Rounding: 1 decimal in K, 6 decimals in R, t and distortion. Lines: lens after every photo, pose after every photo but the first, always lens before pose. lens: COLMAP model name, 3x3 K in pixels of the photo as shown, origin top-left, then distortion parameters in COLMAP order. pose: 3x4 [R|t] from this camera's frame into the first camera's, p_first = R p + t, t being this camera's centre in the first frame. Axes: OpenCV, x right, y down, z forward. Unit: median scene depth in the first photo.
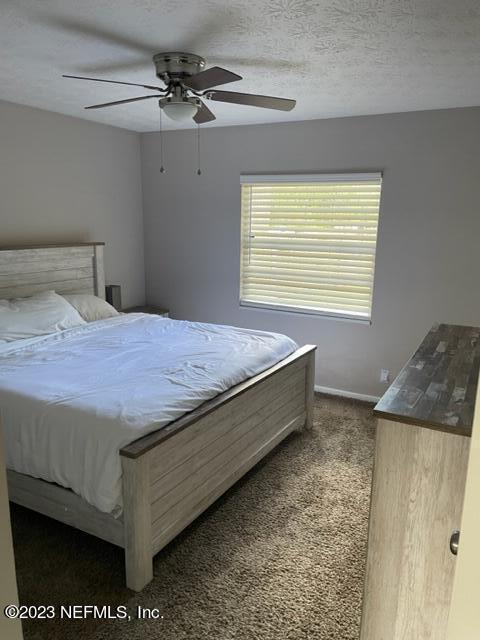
lens RADIAL K [[482.8, 0, 241.5], [0, 482.8, 320.4], [0, 0, 1]] dist [0.051068, -0.023178]
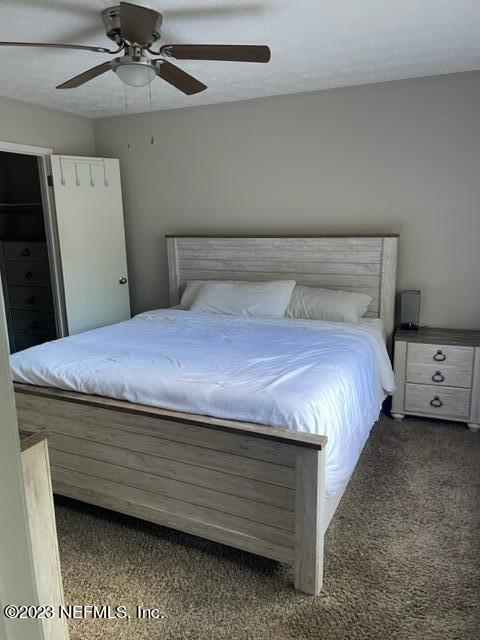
lens RADIAL K [[482.8, 0, 241.1], [0, 482.8, 321.5], [0, 0, 1]] dist [0.051068, -0.023178]
pose [[0.072632, 0.189080, -0.979272, 0.571024], [-0.189030, 0.966678, 0.172628, -0.128846], [0.979281, 0.172574, 0.105953, 0.799880]]
